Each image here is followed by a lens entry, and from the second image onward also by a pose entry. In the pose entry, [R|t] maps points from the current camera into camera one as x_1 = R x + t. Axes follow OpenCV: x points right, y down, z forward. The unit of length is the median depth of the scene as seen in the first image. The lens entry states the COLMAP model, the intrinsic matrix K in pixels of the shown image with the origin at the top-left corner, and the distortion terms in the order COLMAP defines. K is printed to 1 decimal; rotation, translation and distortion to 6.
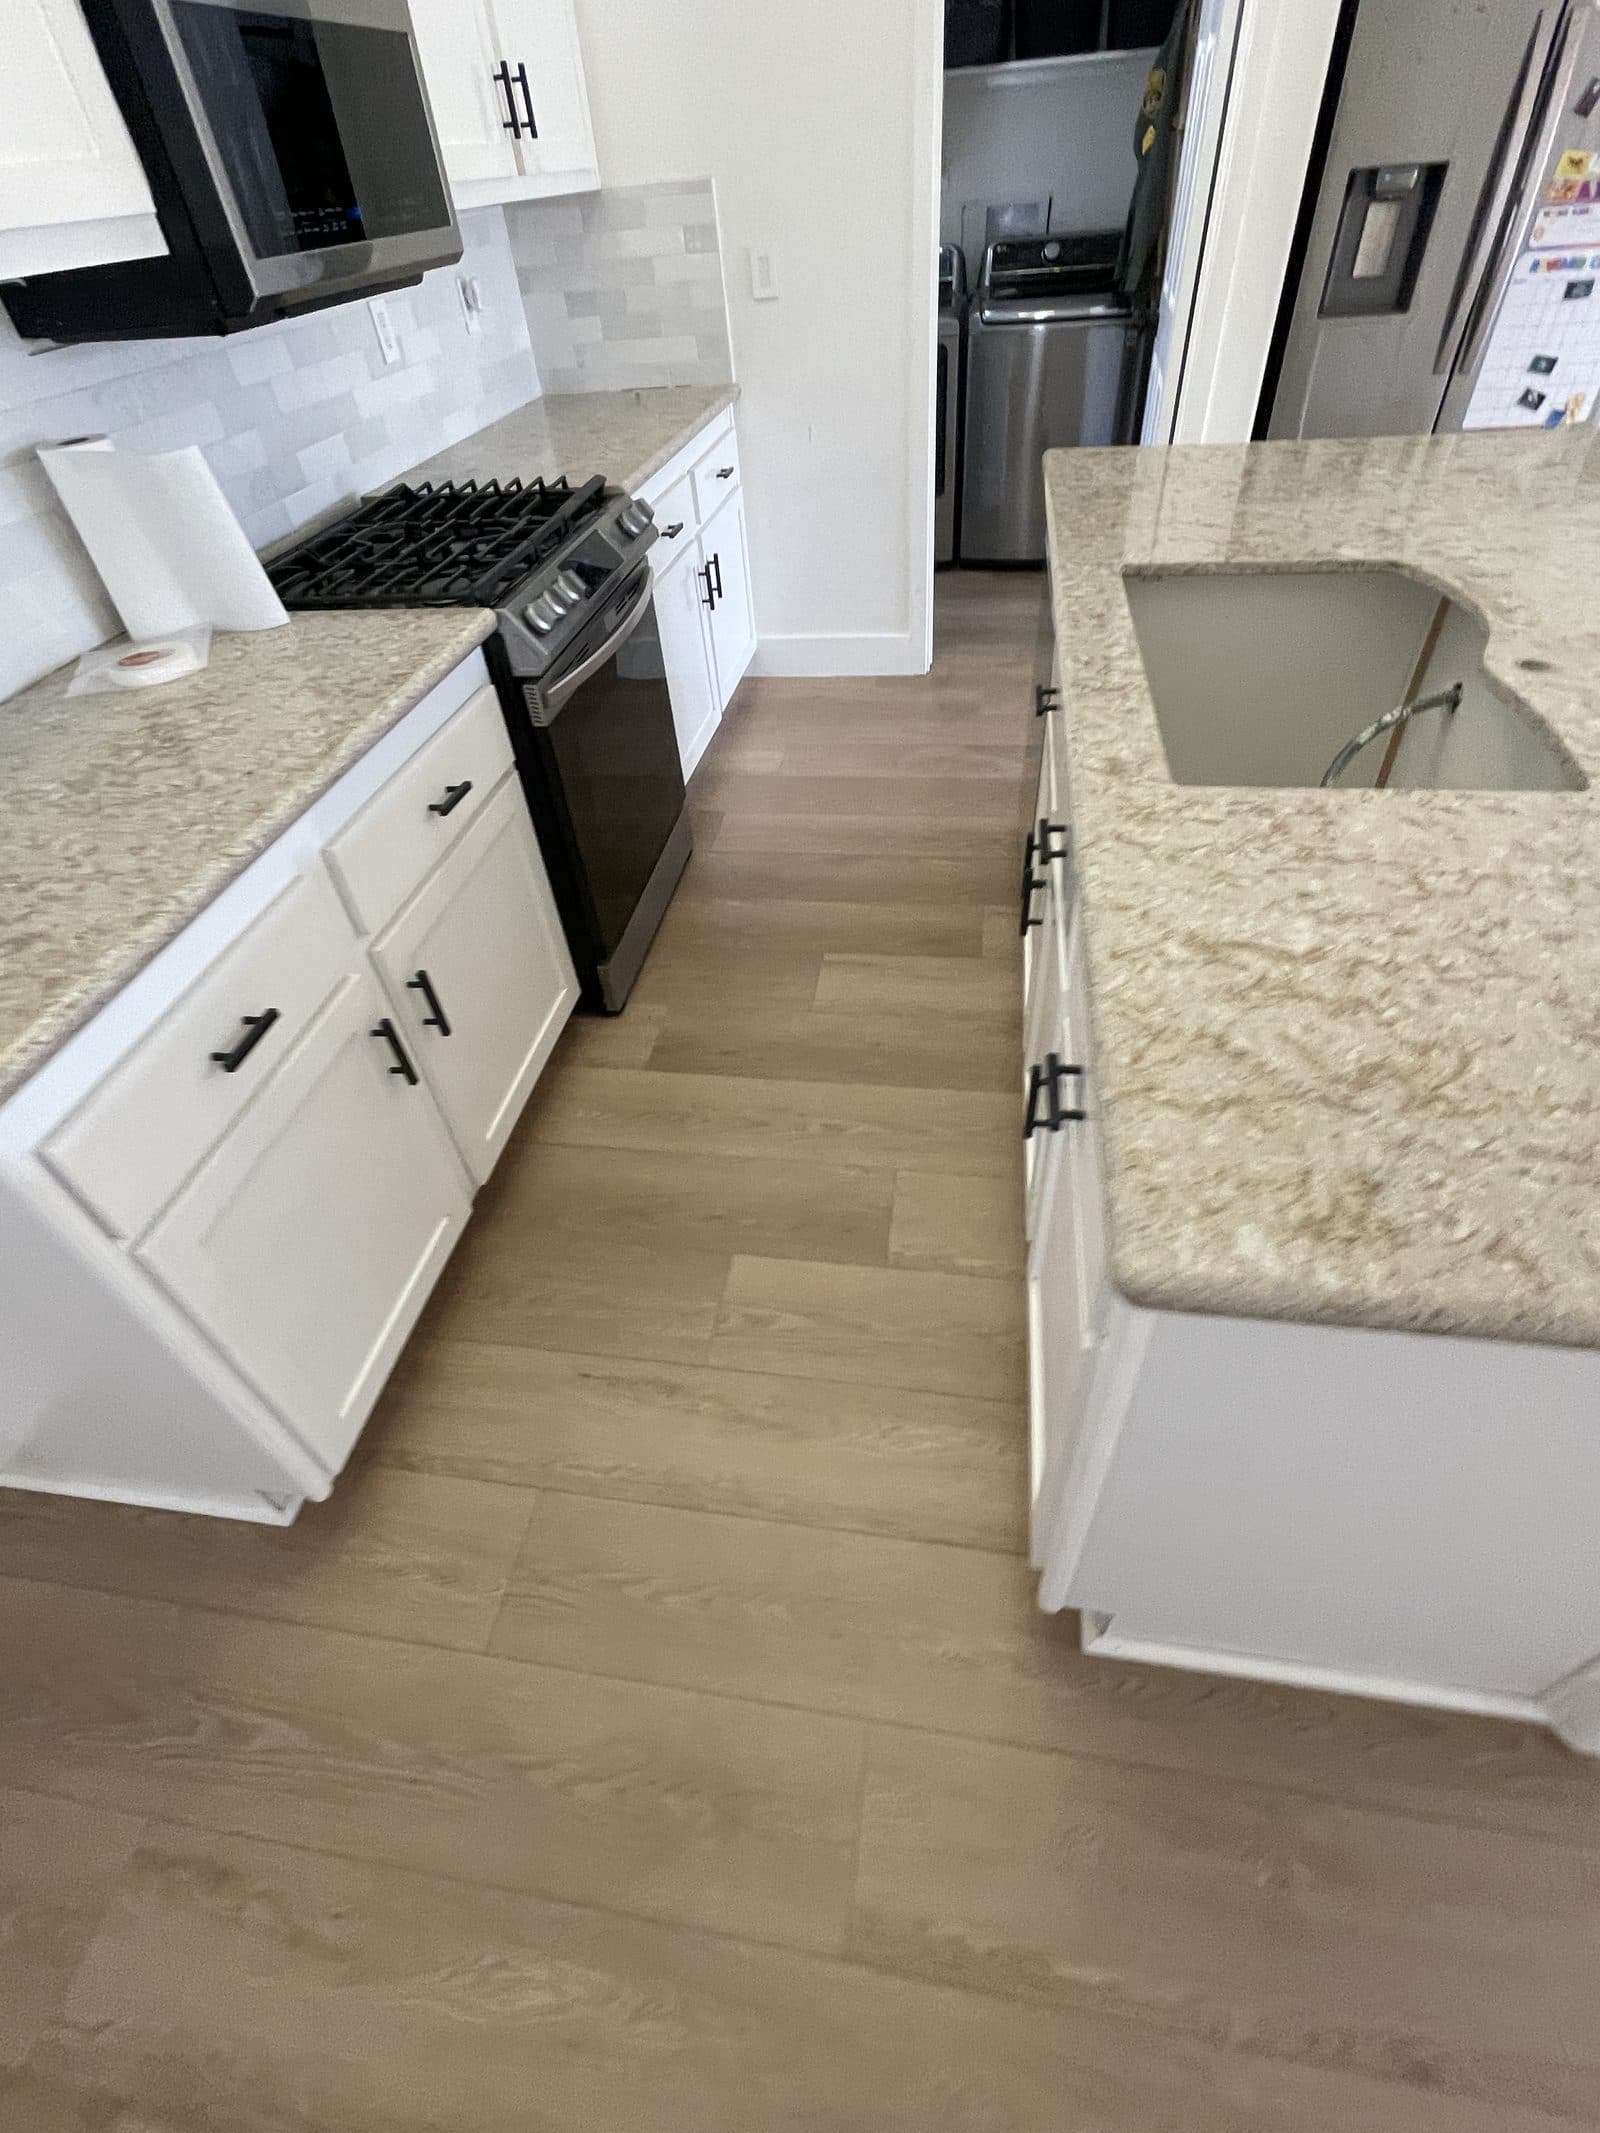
lens RADIAL K [[969.9, 0, 800.0], [0, 969.9, 1066.5], [0, 0, 1]] dist [-0.027463, 0.009968]
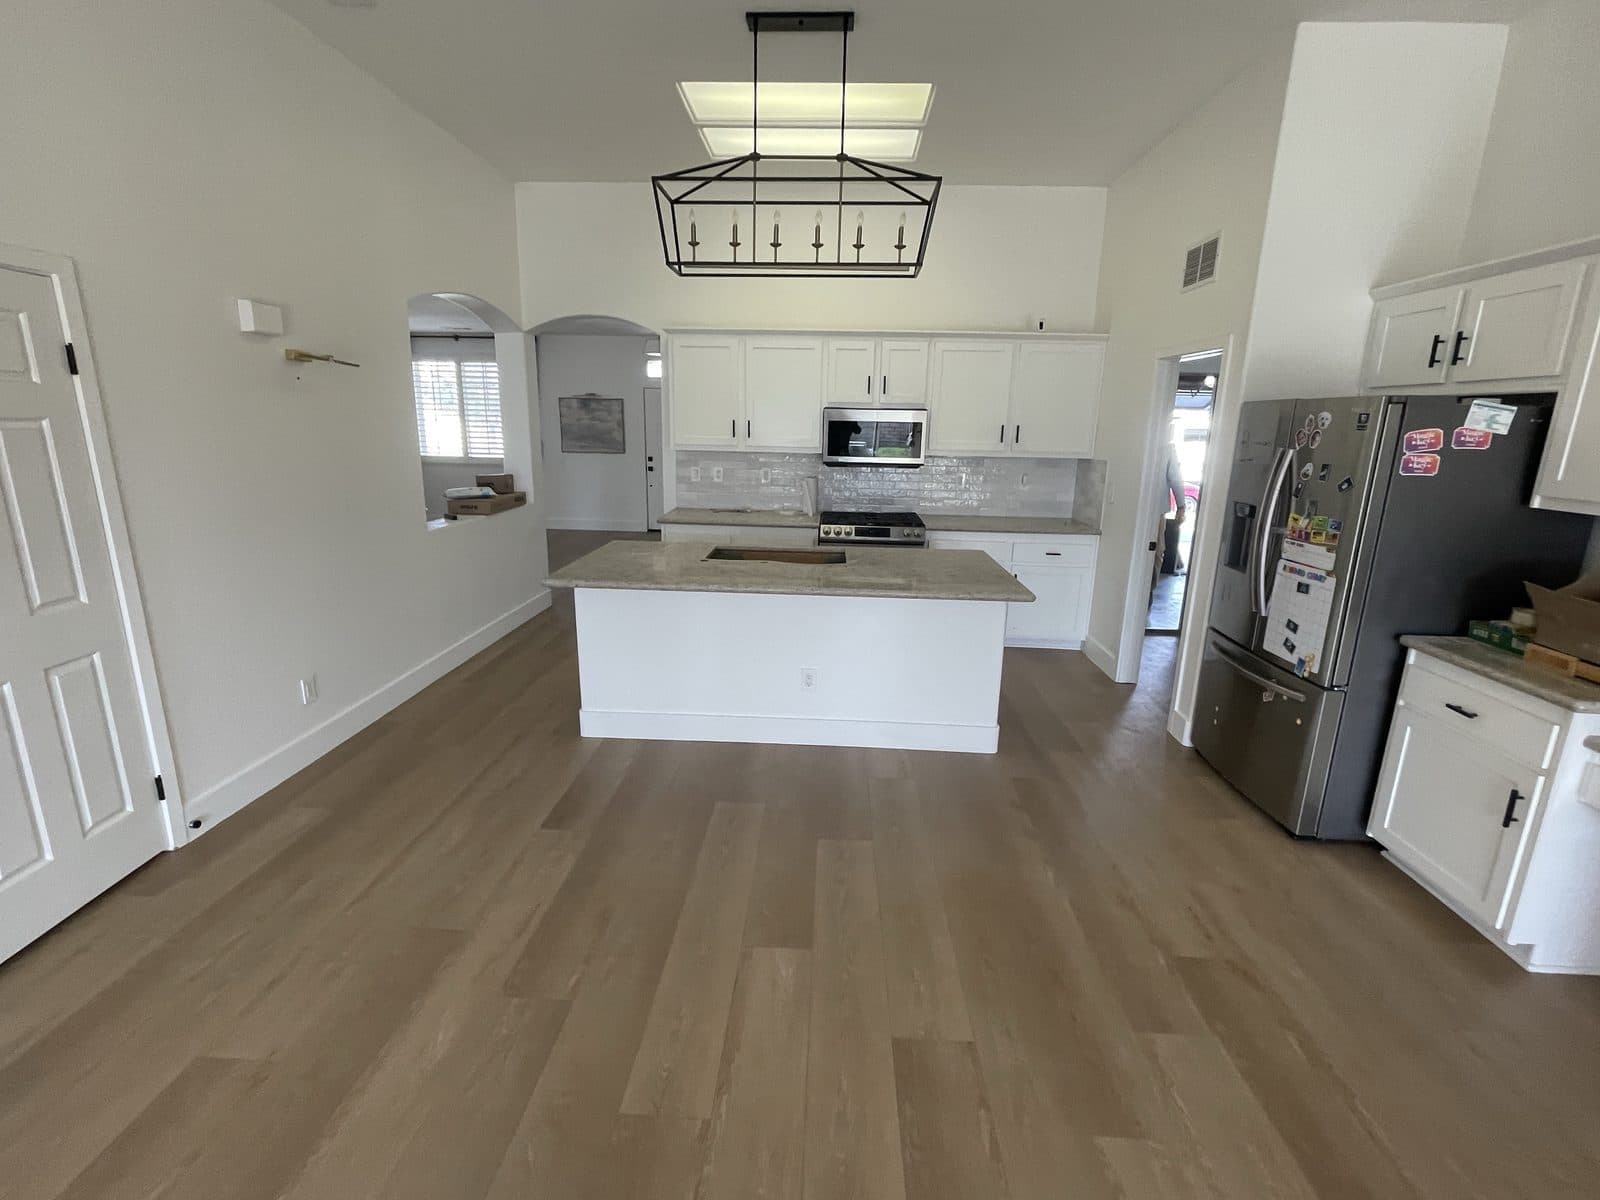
lens RADIAL K [[733.2, 0, 800.0], [0, 733.2, 600.0], [0, 0, 1]] dist [-0.000501, -0.000186]
pose [[0.112614, 0.307469, -0.944871, 3.683542], [-0.707599, 0.692407, 0.140980, -0.822509], [0.697582, 0.652714, 0.295540, 0.245456]]
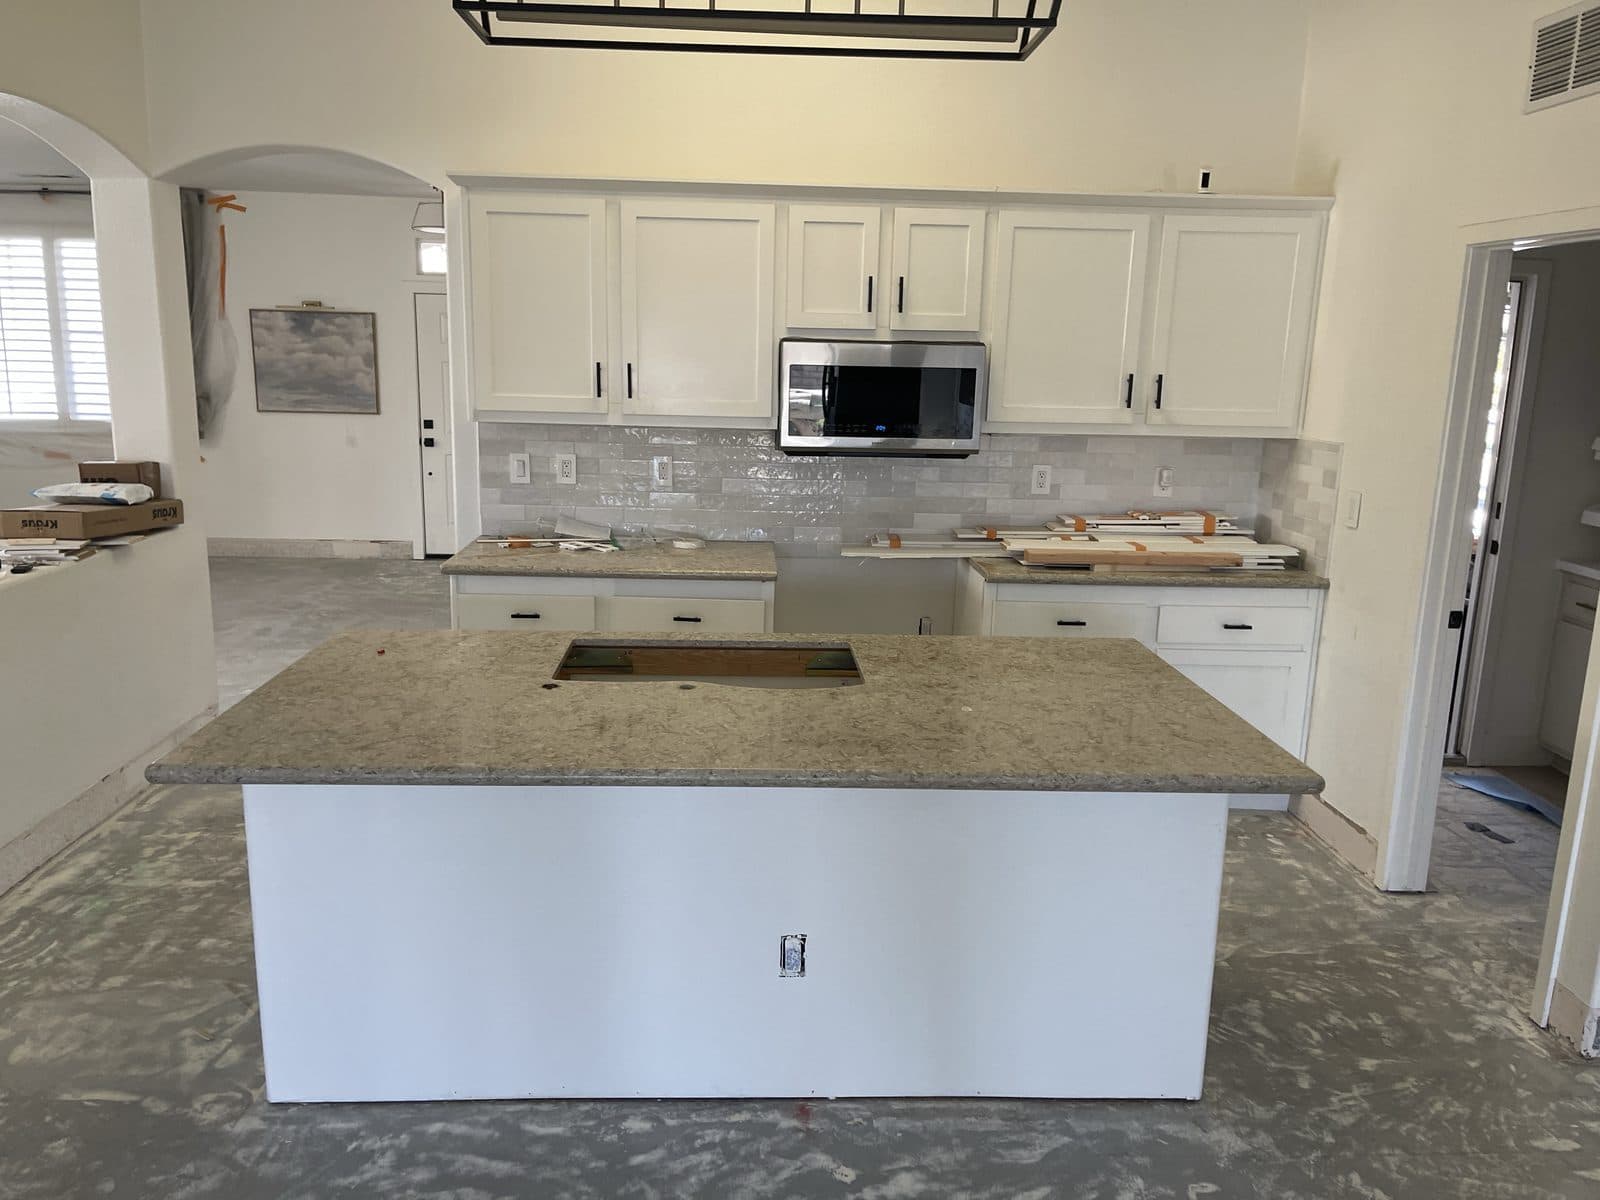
lens RADIAL K [[1186.3, 0, 800.0], [0, 1186.3, 600.0], [0, 0, 1]] dist [0.015534, -0.003664]
pose [[0.209252, 0.275870, -0.938141, 2.792025], [-0.705336, 0.707065, 0.050595, -0.771179], [0.677285, 0.651118, 0.342536, 0.223833]]
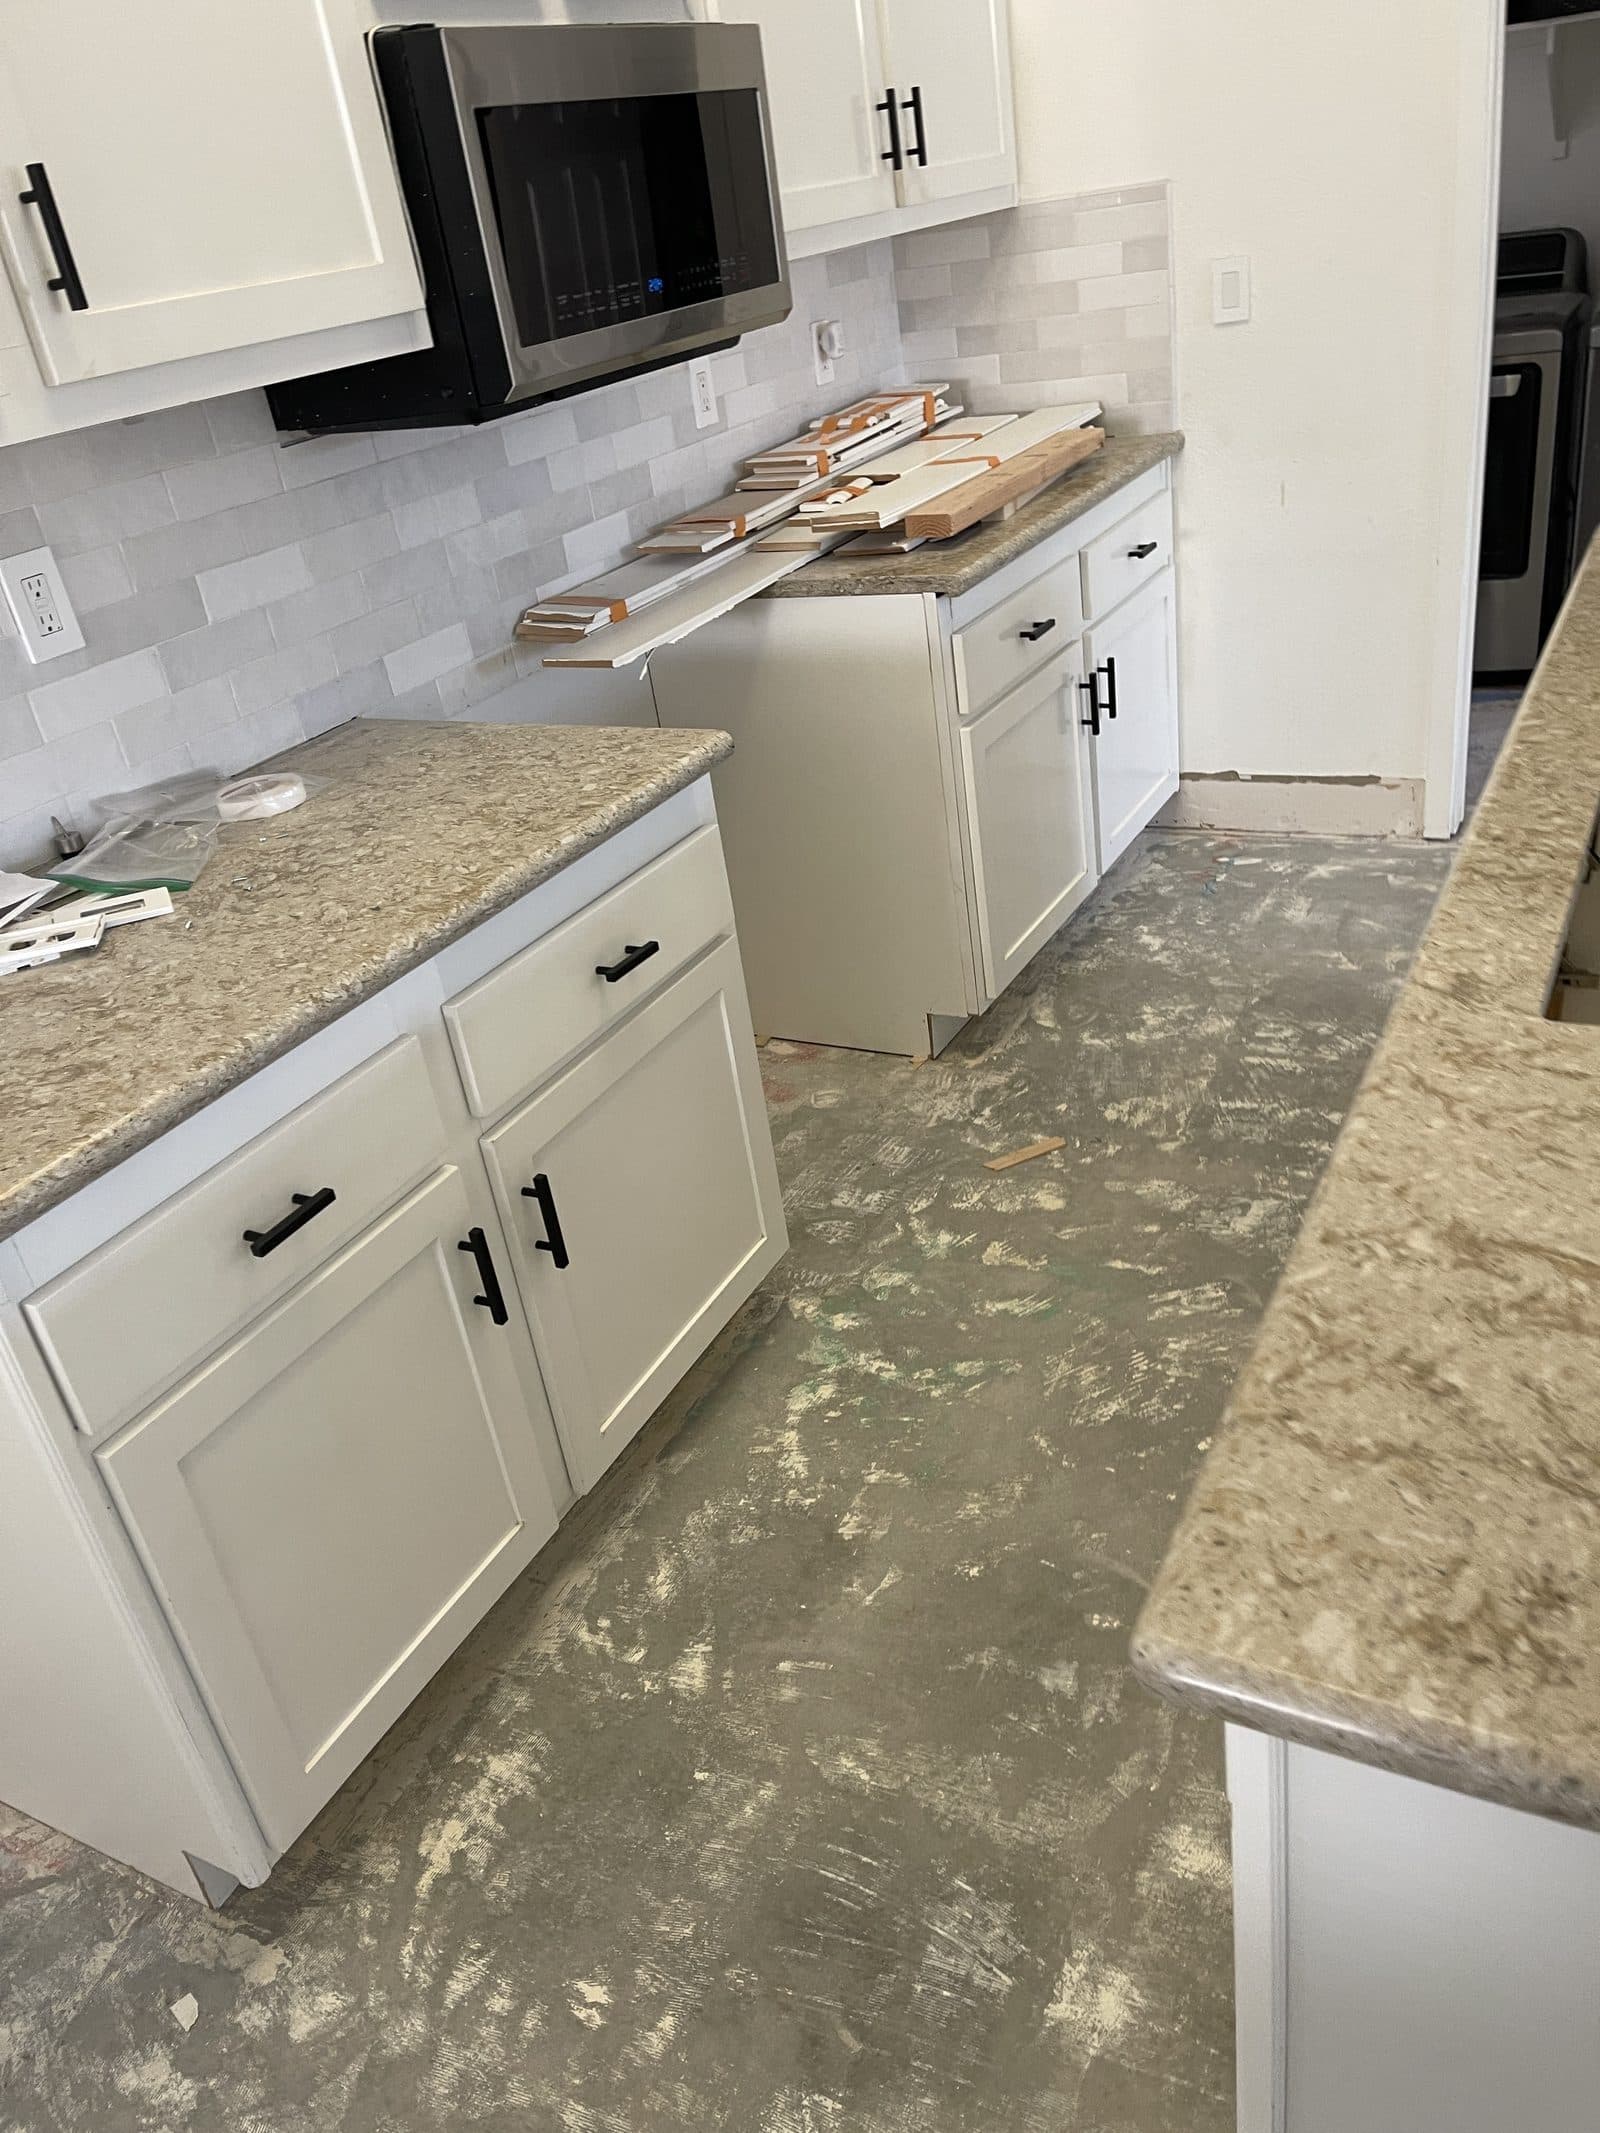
lens RADIAL K [[1581.5, 0, 800.0], [0, 1581.5, 1066.5], [0, 0, 1]] dist [0.015534, -0.003664]
pose [[0.946227, 0.097273, -0.308534, 0.184722], [-0.163994, 0.966327, -0.198287, 0.033085], [0.278856, 0.238222, 0.930317, -0.123006]]
